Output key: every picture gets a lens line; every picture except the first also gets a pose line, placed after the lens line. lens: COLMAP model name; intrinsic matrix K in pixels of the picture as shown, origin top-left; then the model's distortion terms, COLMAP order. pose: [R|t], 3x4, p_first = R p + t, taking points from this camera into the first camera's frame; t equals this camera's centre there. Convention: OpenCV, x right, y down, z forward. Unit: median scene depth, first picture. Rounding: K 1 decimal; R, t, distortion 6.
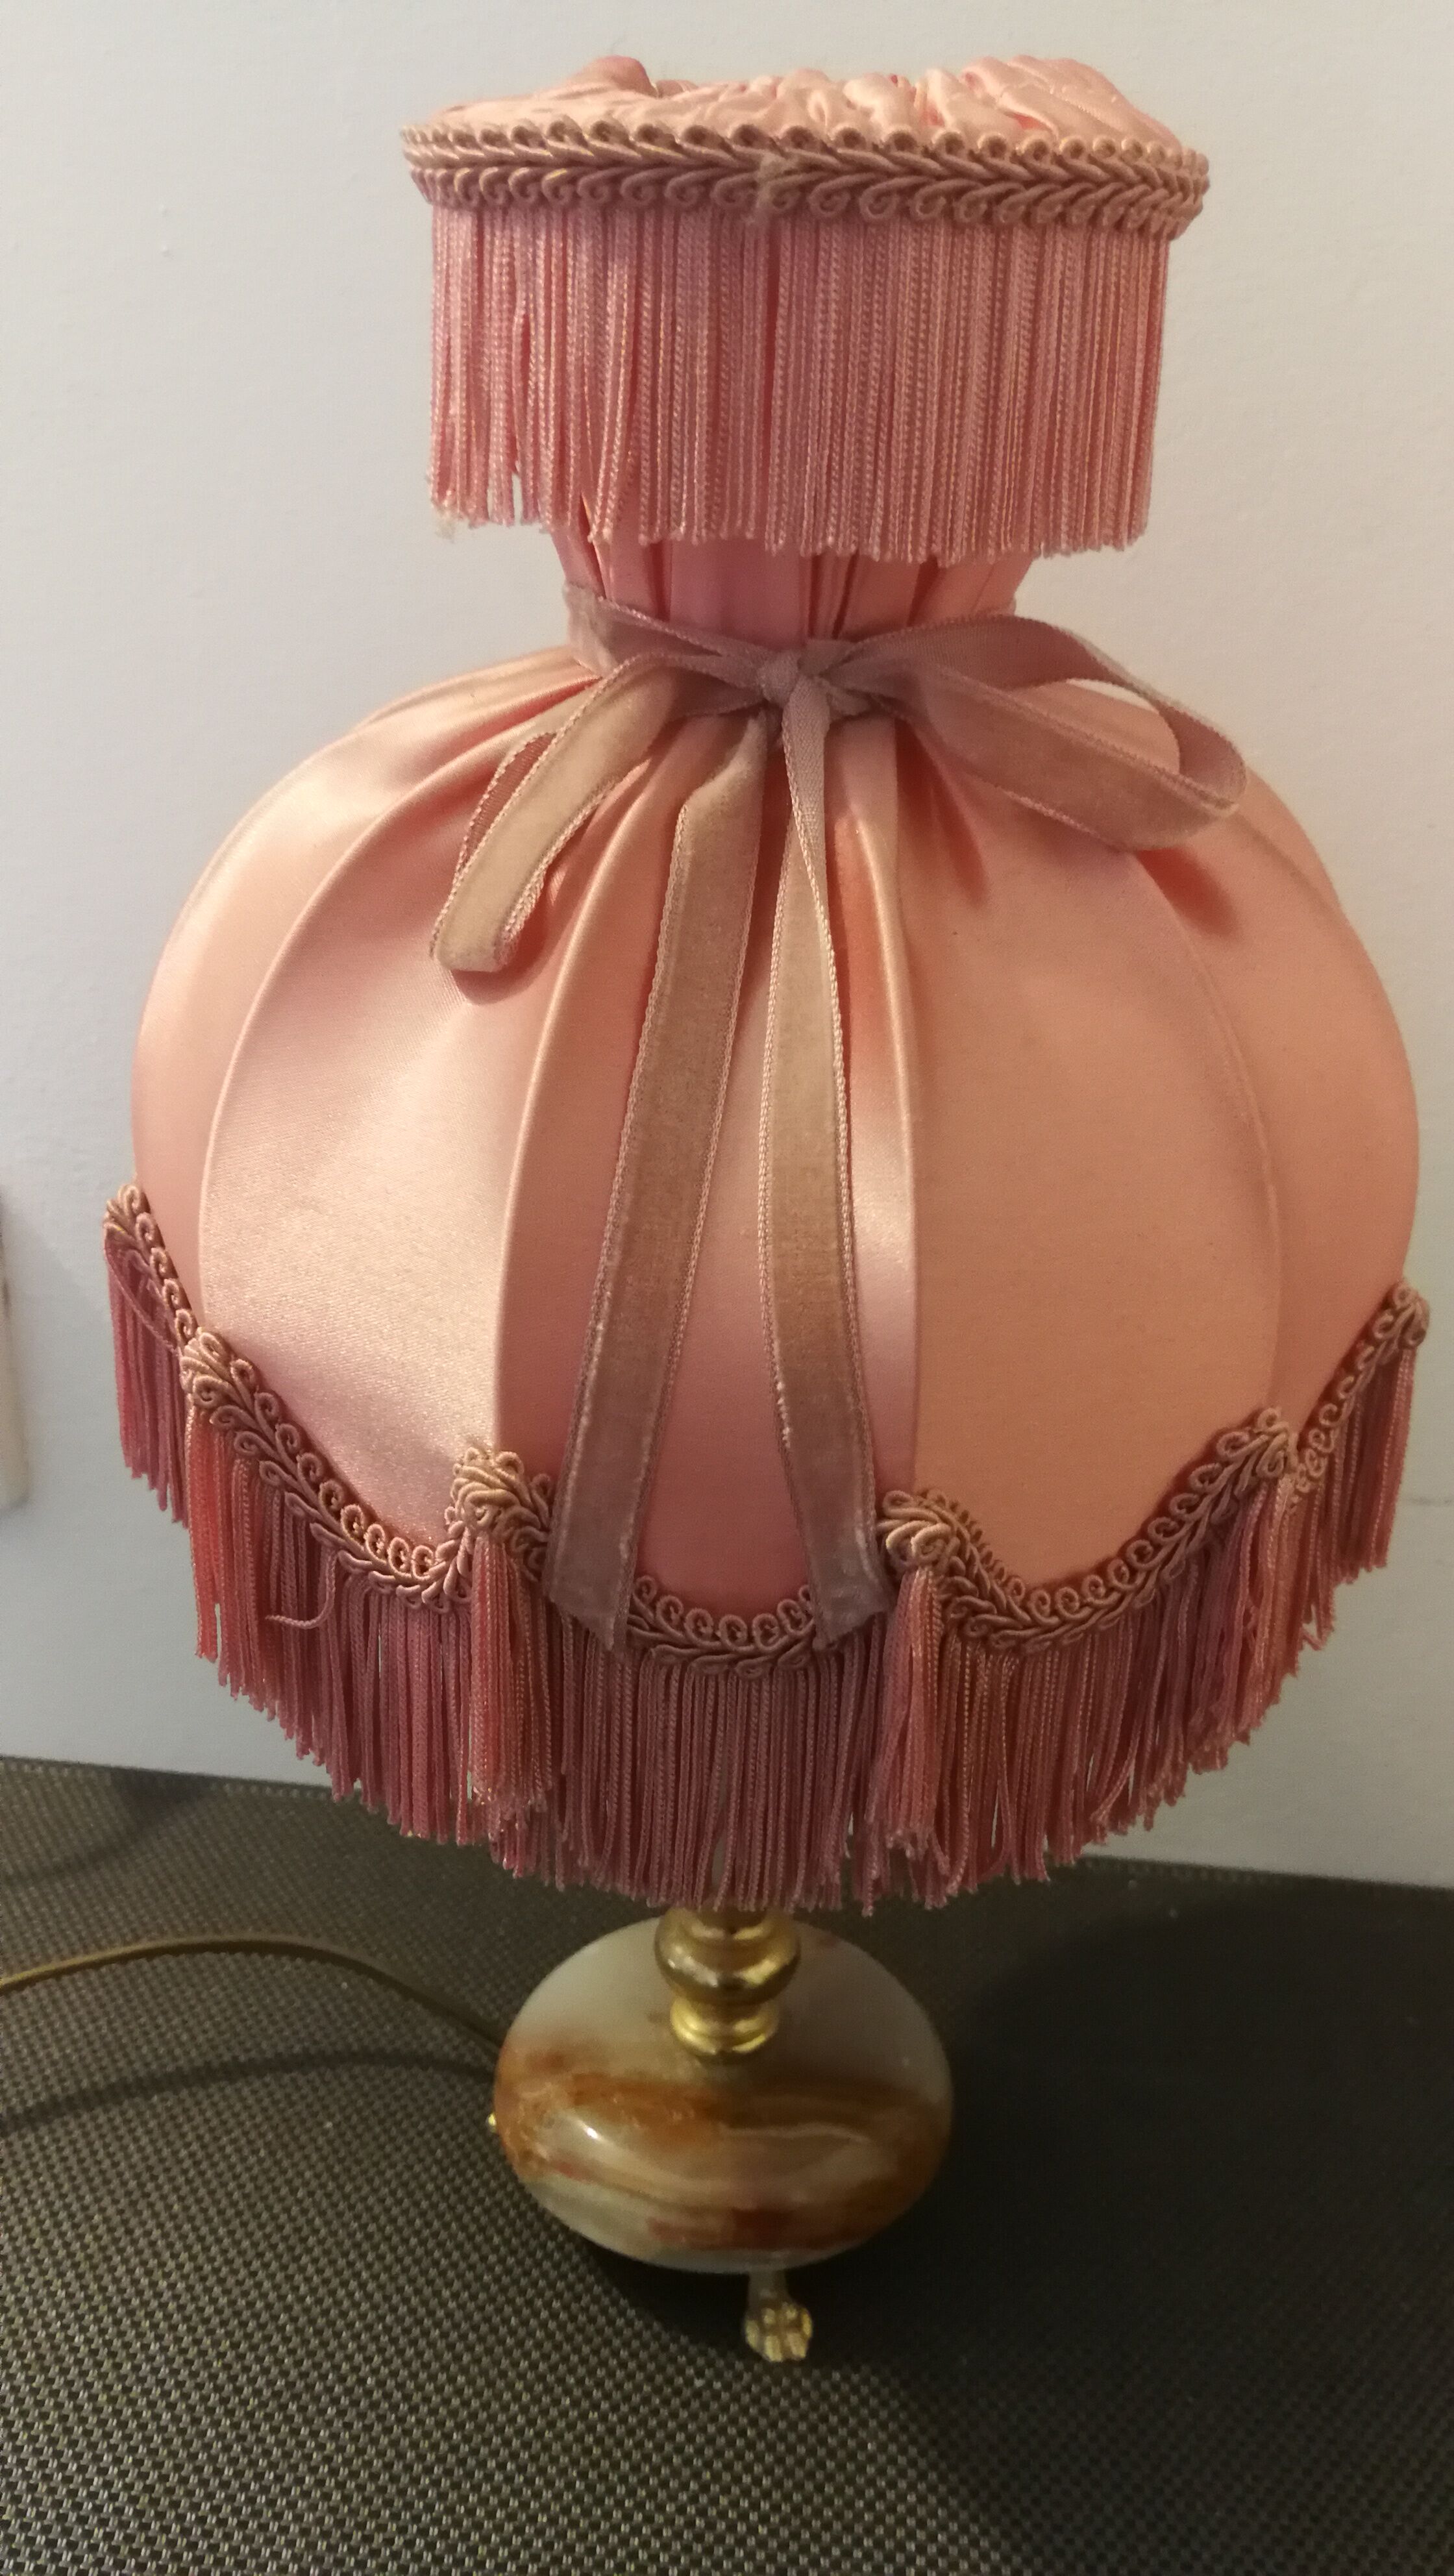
lens RADIAL K [[2121.7, 0, 729.5], [0, 2121.7, 1266.6], [0, 0, 1]] dist [-0.008591, -0.007383]
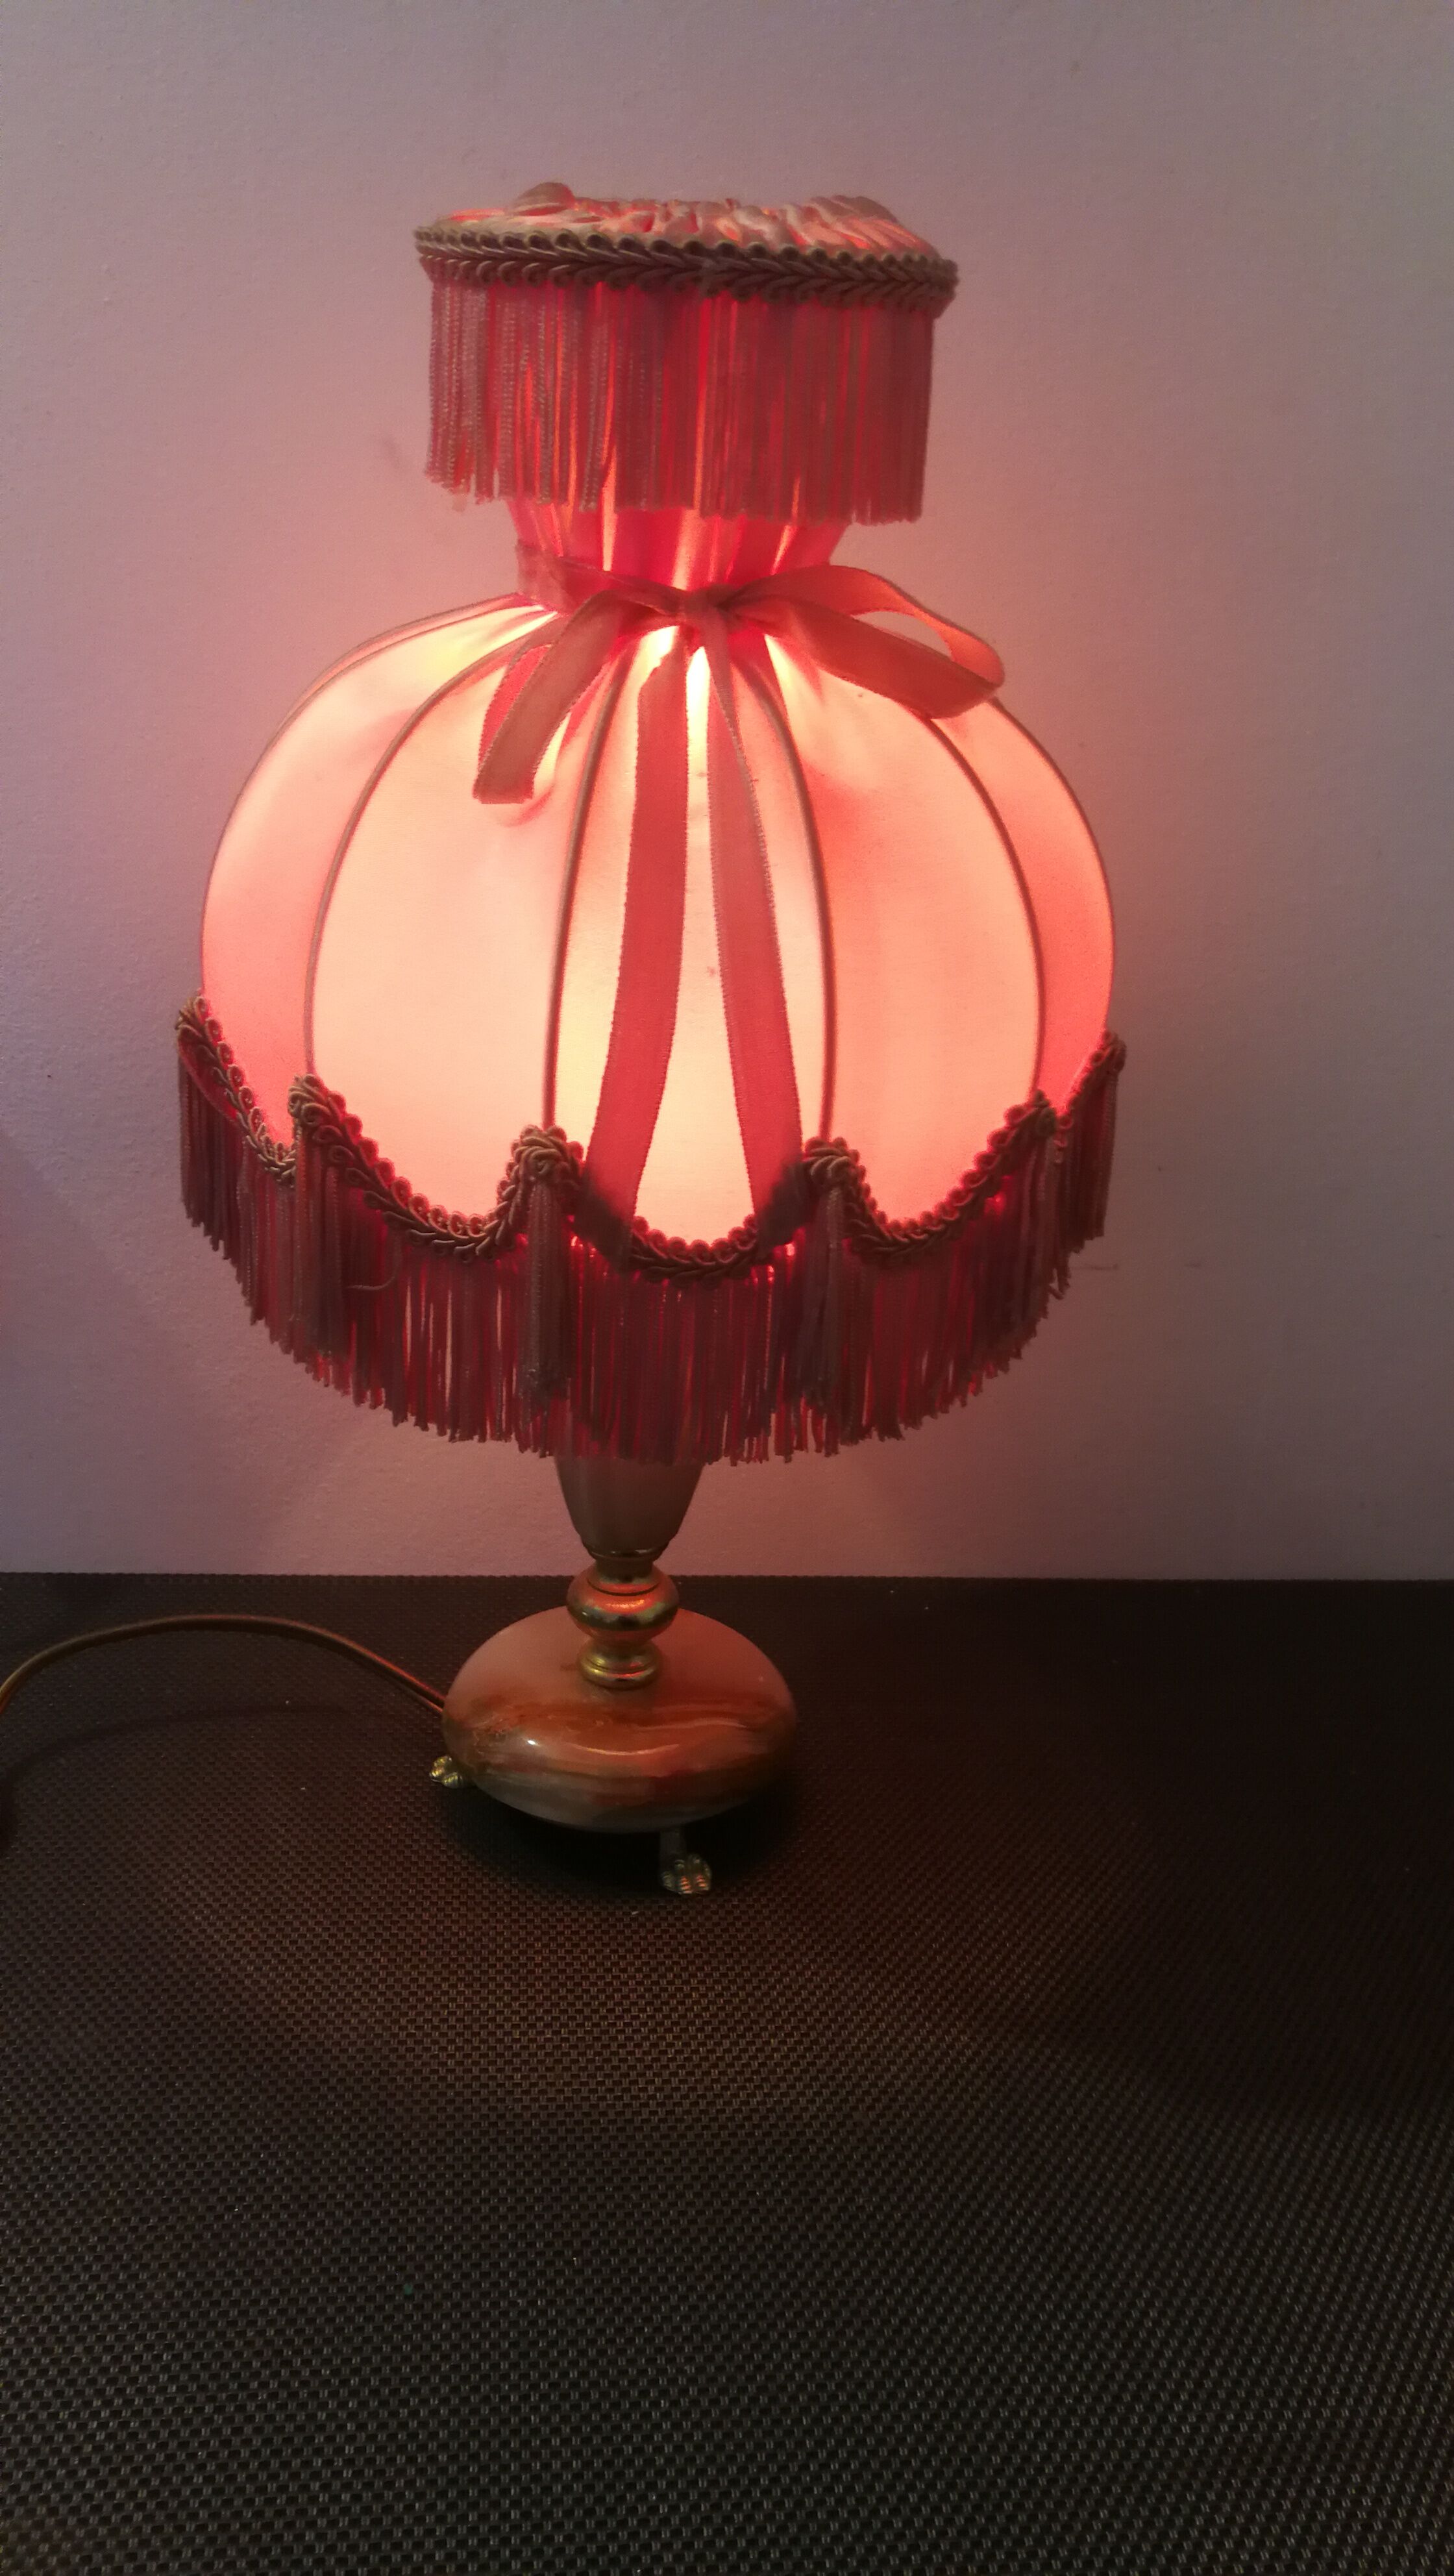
lens RADIAL K [[2121.7, 0, 701.5], [0, 2121.7, 1269.4], [0, 0, 1]] dist [-0.008591, -0.007383]
pose [[0.983277, -0.054674, 0.173718, -0.237324], [0.057245, 0.998312, -0.009822, 0.185525], [-0.172888, 0.019602, 0.984746, -0.417192]]
